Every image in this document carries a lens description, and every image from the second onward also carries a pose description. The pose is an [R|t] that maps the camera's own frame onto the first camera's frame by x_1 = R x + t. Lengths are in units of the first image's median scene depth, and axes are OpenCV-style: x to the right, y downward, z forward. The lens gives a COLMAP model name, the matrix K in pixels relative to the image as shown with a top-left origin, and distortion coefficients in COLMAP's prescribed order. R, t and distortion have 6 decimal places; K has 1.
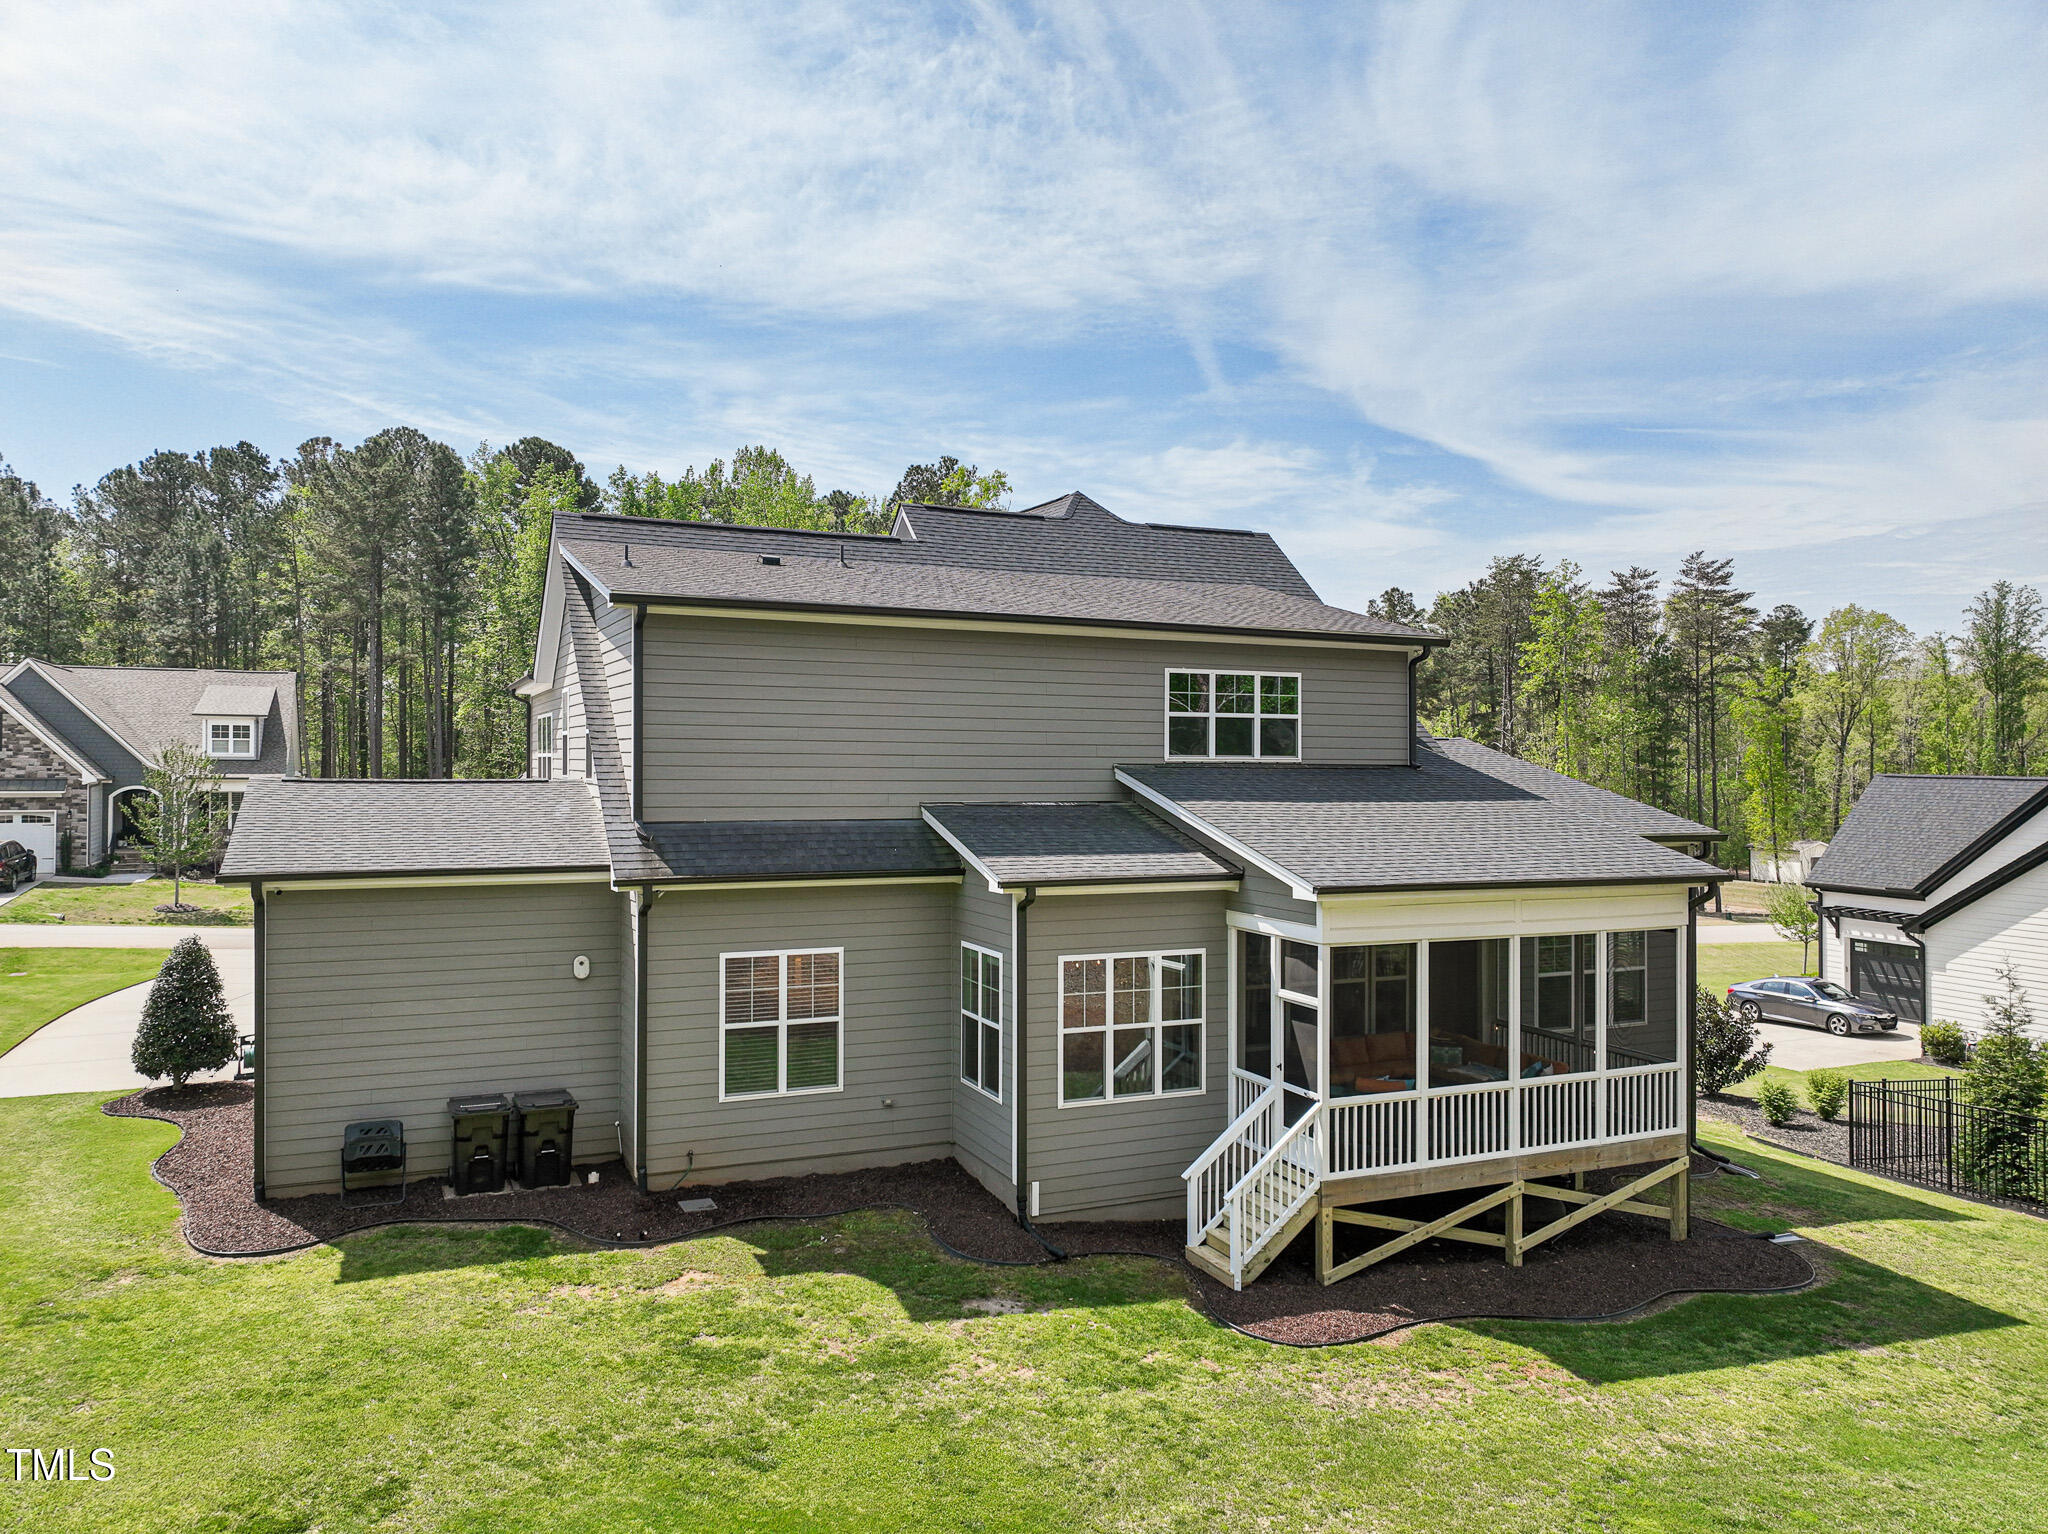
lens RADIAL K [[1442.1, 0, 1024.0], [0, 1442.1, 767.0], [0, 0, 1]] dist [-0.001596, 0.024040]
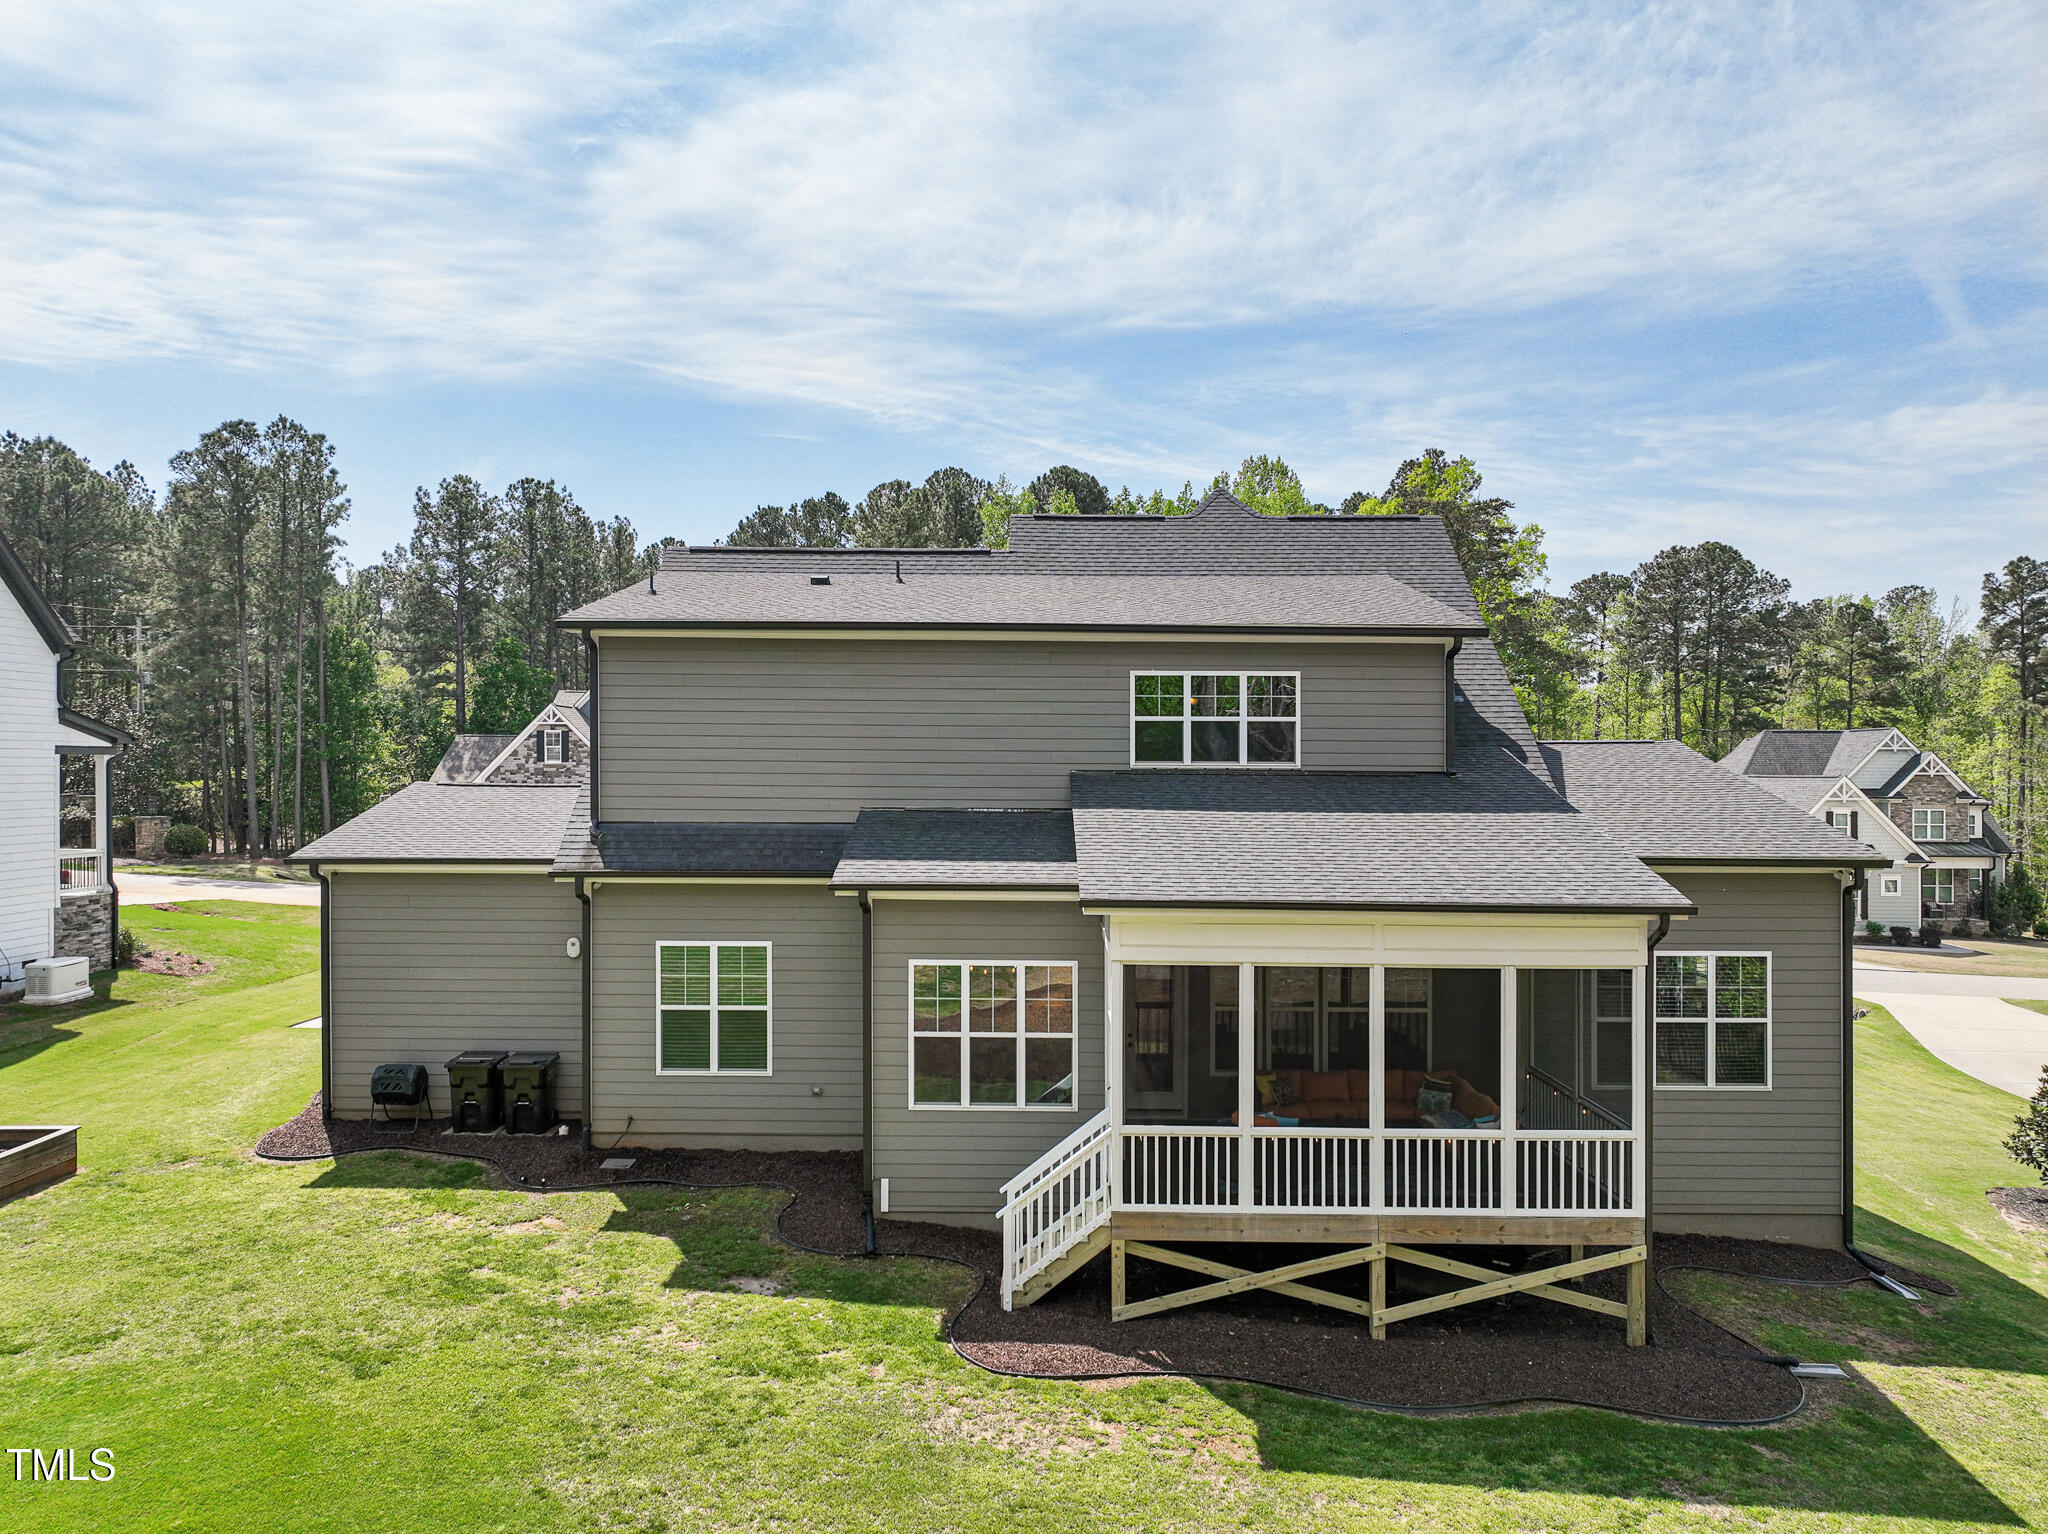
lens RADIAL K [[1442.2, 0, 1018.1], [0, 1442.2, 788.5], [0, 0, 1]] dist [0.000042, 0.024047]
pose [[0.907966, 0.004654, -0.419019, 0.519374], [-0.000856, 0.999957, 0.009252, 0.001345], [0.419044, -0.008042, 0.907930, 0.112132]]
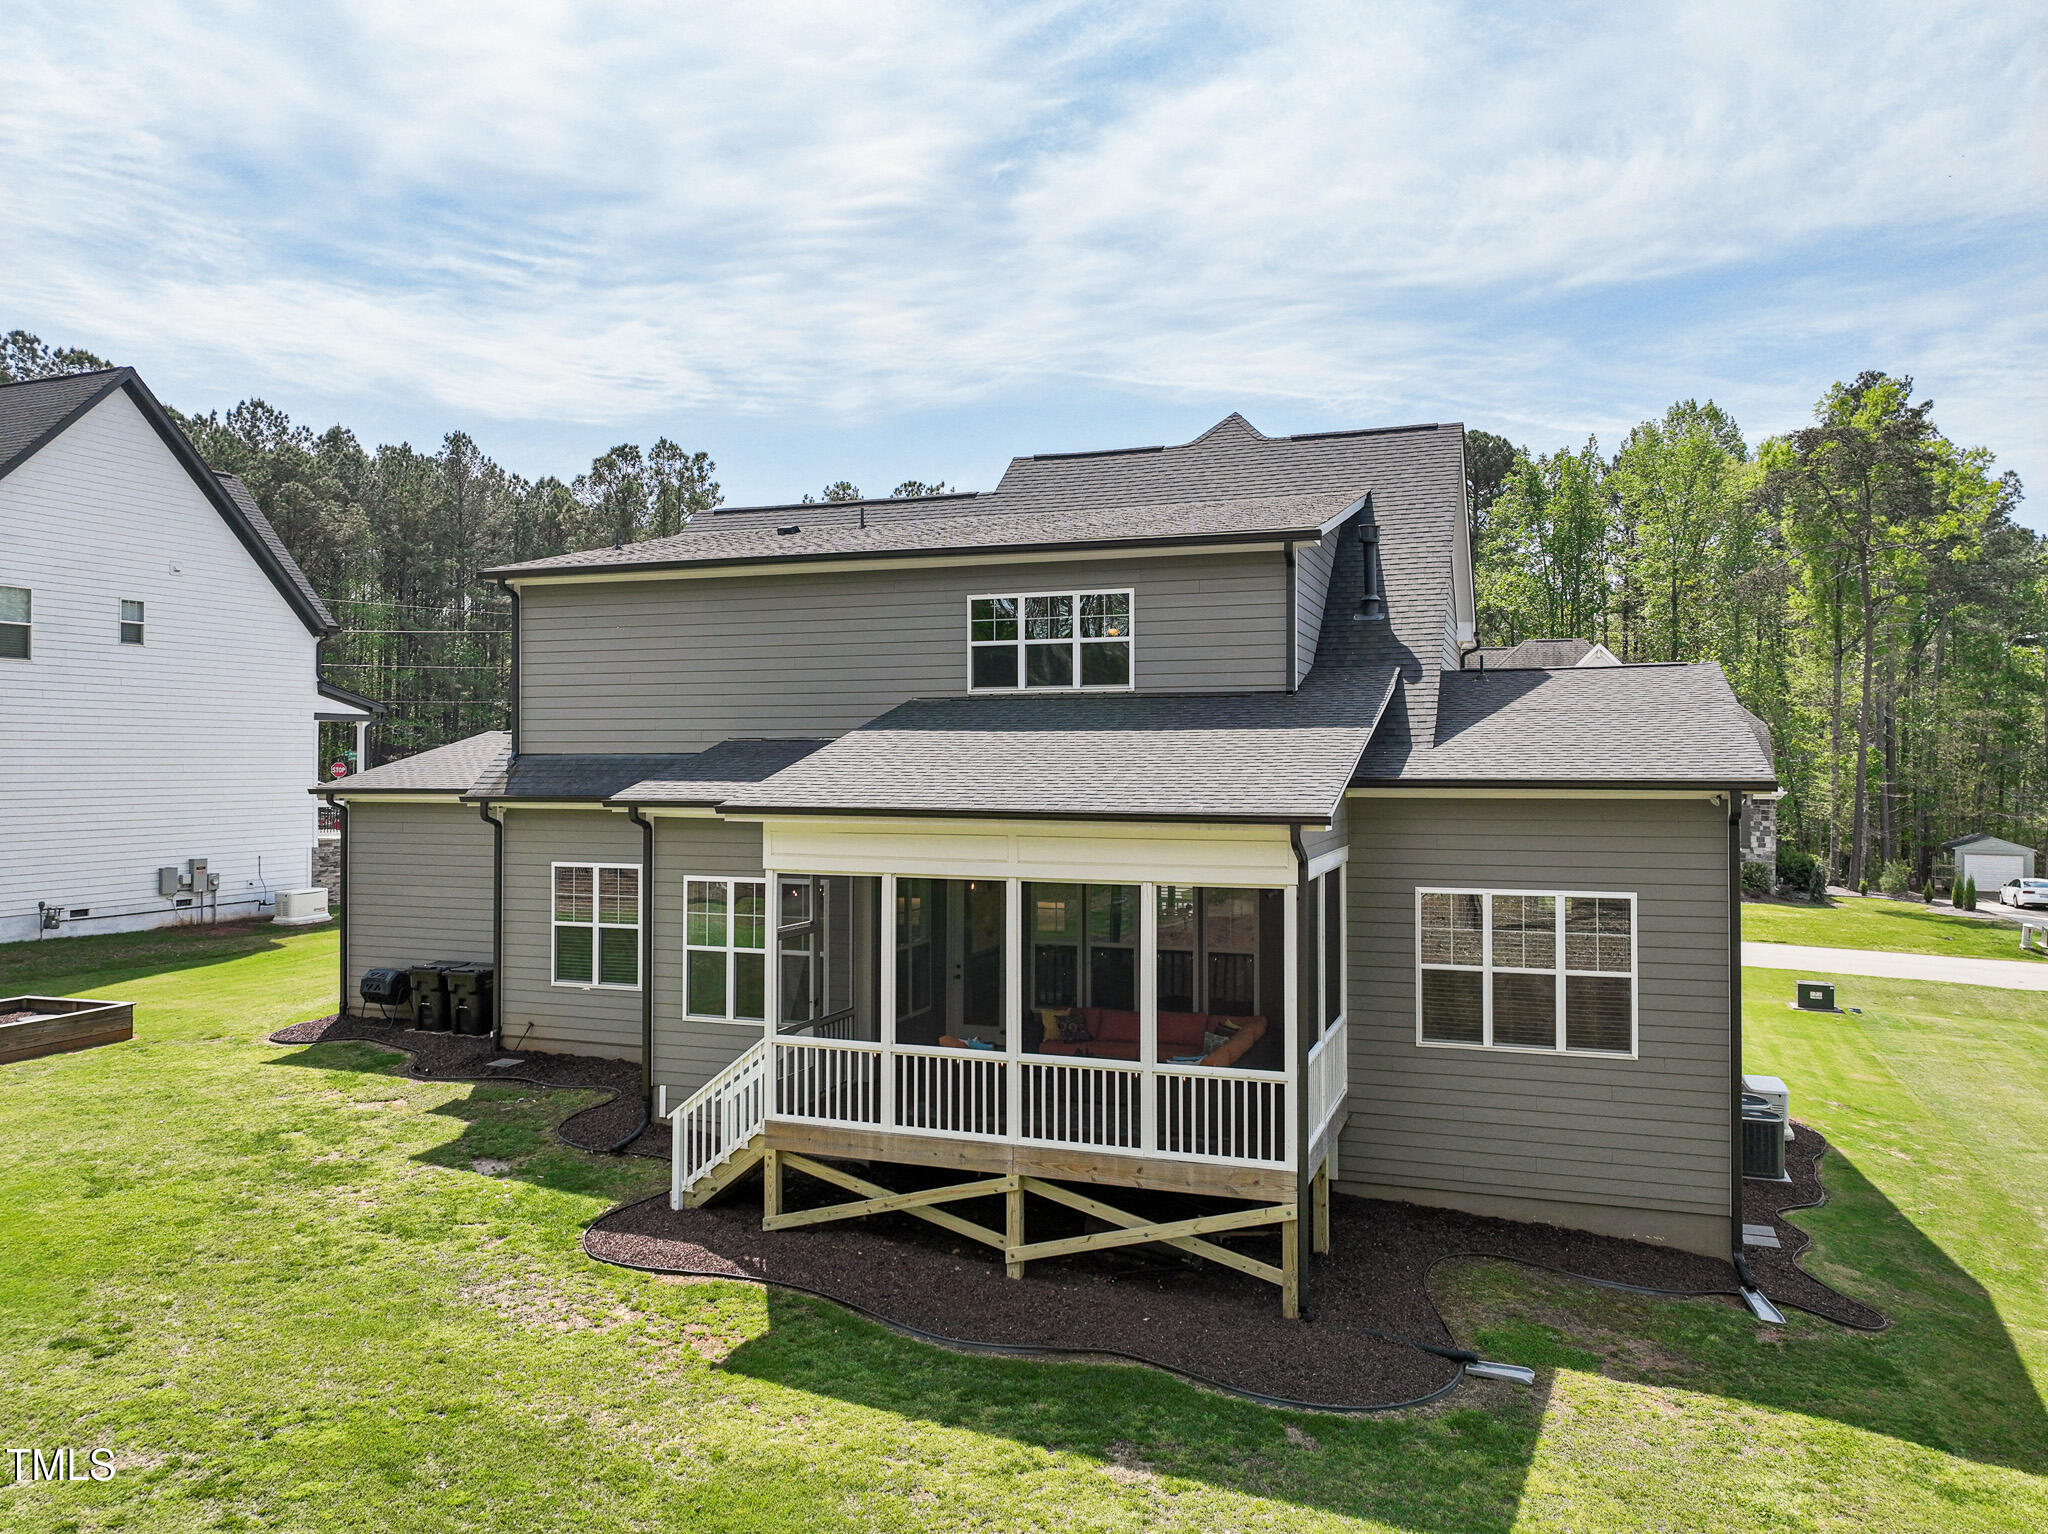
lens RADIAL K [[1442.1, 0, 1024.0], [0, 1442.1, 767.0], [0, 0, 1]] dist [-0.001596, 0.024040]
pose [[0.716933, -0.005894, -0.697117, 0.939927], [0.002503, 0.999980, -0.005880, 0.059289], [0.697138, 0.002471, 0.716933, 0.419663]]
